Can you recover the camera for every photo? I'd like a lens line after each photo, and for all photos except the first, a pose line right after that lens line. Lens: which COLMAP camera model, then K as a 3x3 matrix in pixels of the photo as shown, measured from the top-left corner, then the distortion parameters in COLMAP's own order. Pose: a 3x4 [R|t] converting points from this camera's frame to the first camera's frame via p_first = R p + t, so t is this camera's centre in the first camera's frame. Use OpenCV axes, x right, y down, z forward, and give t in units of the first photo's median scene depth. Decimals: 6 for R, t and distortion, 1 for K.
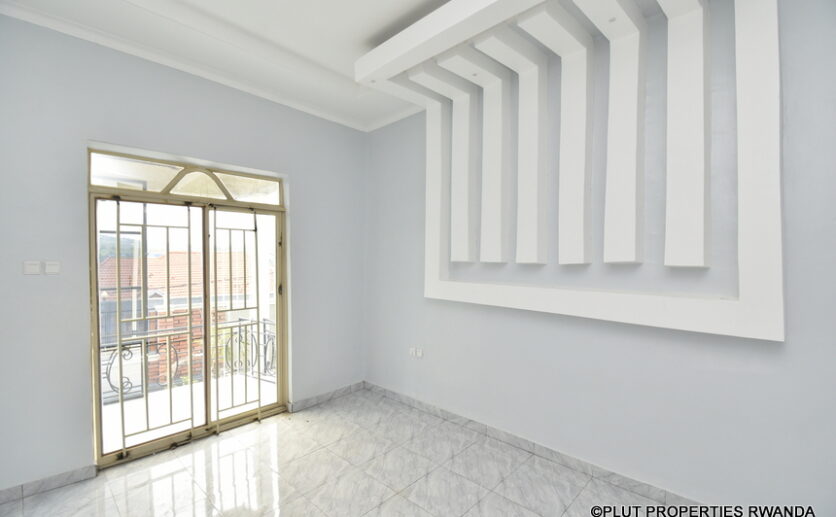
lens RADIAL K [[366.8, 0, 412.6], [0, 366.8, 269.2], [0, 0, 1]] dist [0.001474, -0.016169]
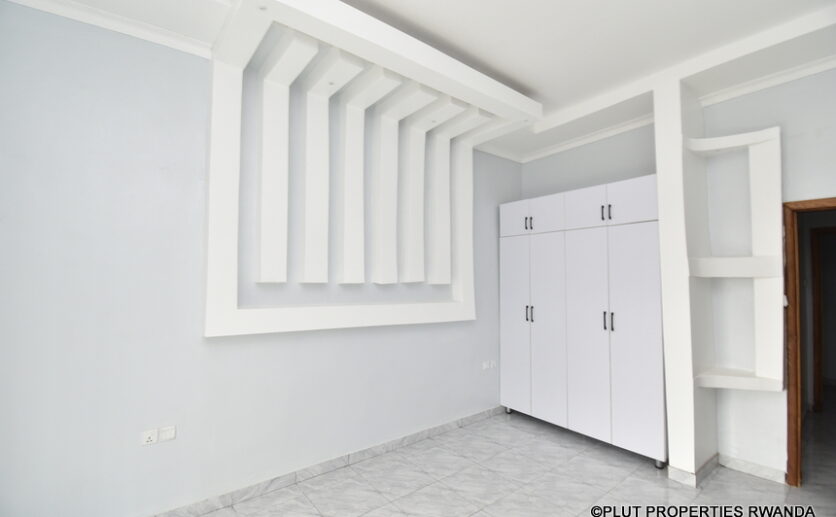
lens RADIAL K [[366.8, 0, 412.6], [0, 366.8, 269.2], [0, 0, 1]] dist [0.001474, -0.016169]
pose [[0.122970, 0.030888, 0.991930, -0.816539], [0.017714, 0.999288, -0.033314, -0.022544], [-0.992252, 0.021668, 0.122336, 0.781728]]
